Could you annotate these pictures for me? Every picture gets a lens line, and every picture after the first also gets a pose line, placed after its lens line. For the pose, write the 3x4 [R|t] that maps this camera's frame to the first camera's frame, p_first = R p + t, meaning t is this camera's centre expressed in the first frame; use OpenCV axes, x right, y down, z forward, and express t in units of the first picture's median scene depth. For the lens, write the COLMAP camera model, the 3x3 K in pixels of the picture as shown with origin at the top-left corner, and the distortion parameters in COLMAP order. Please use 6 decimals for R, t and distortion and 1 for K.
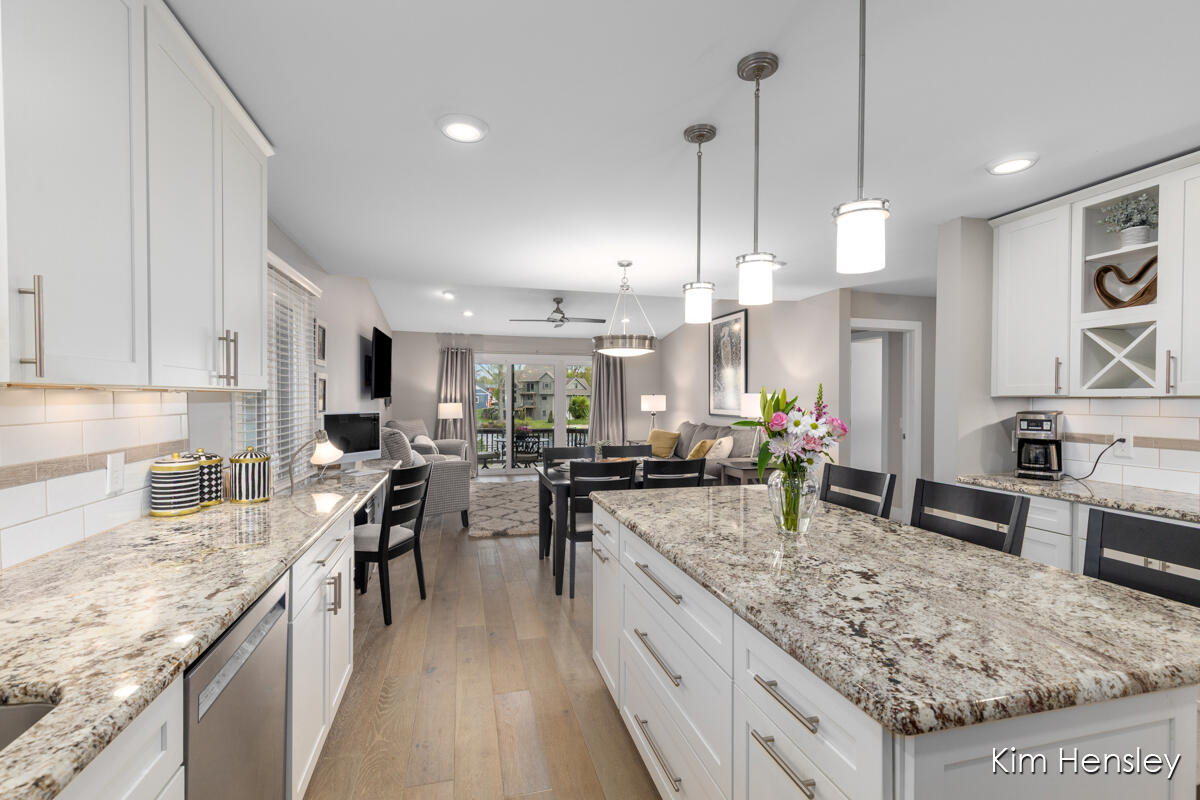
lens RADIAL K [[535.5, 0, 600.0], [0, 535.5, 400.0], [0, 0, 1]] dist [0.002275, -0.000516]
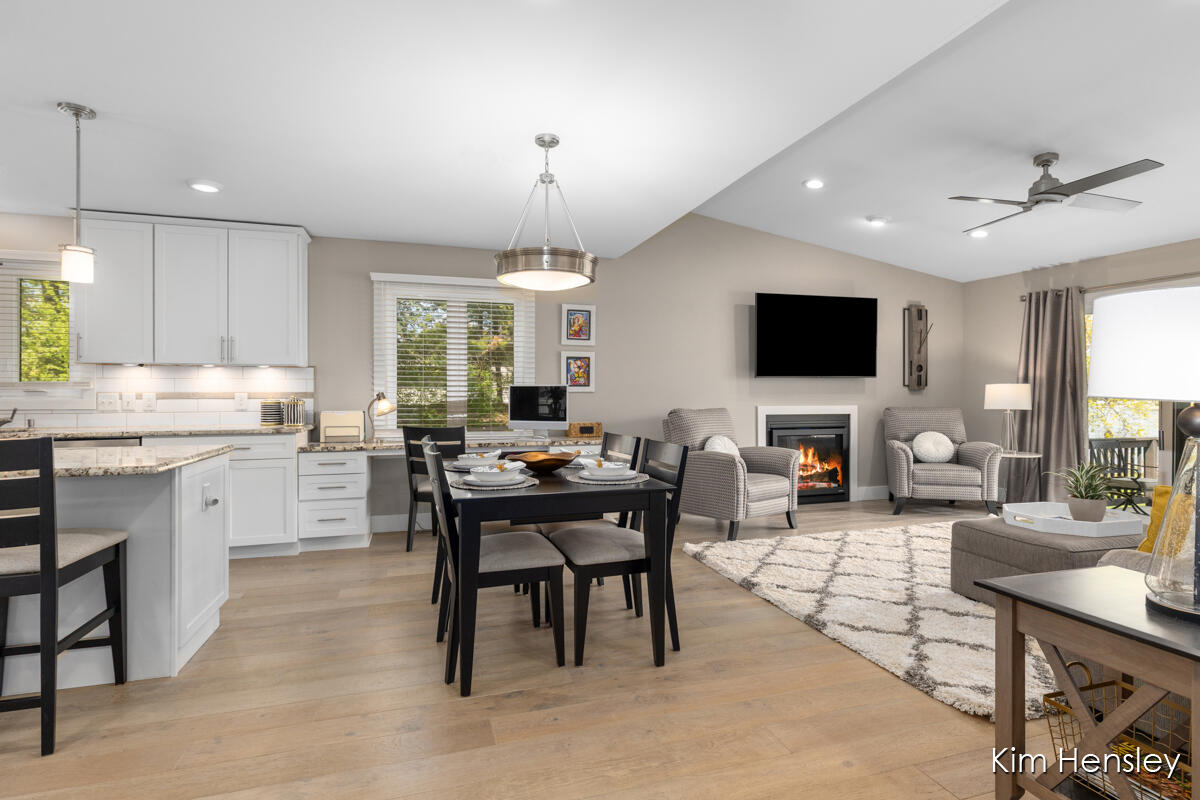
lens RADIAL K [[572.8, 0, 597.4], [0, 572.8, 393.3], [0, 0, 1]] dist [0.000045, 0.000016]
pose [[0.028007, -0.002469, -0.999605, 1.638113], [-0.004550, 0.999986, -0.002598, 0.096768], [0.999597, 0.004621, 0.027995, 2.472674]]
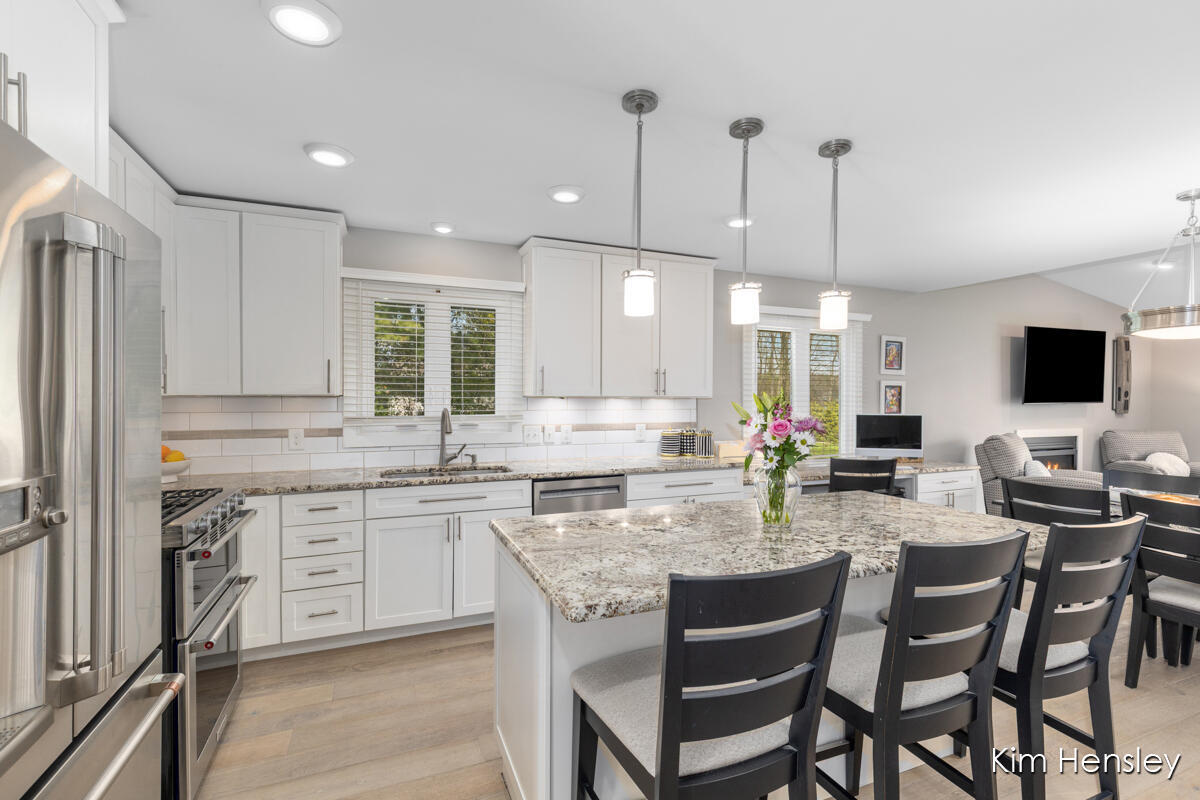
lens RADIAL K [[564.9, 0, 614.9], [0, 564.9, 400.4], [0, 0, 1]] dist [0.000859, -0.000129]
pose [[0.137337, -0.000485, -0.990524, 1.515206], [-0.007488, 0.999971, -0.001528, -0.002092], [0.990496, 0.007627, 0.137329, 0.537243]]
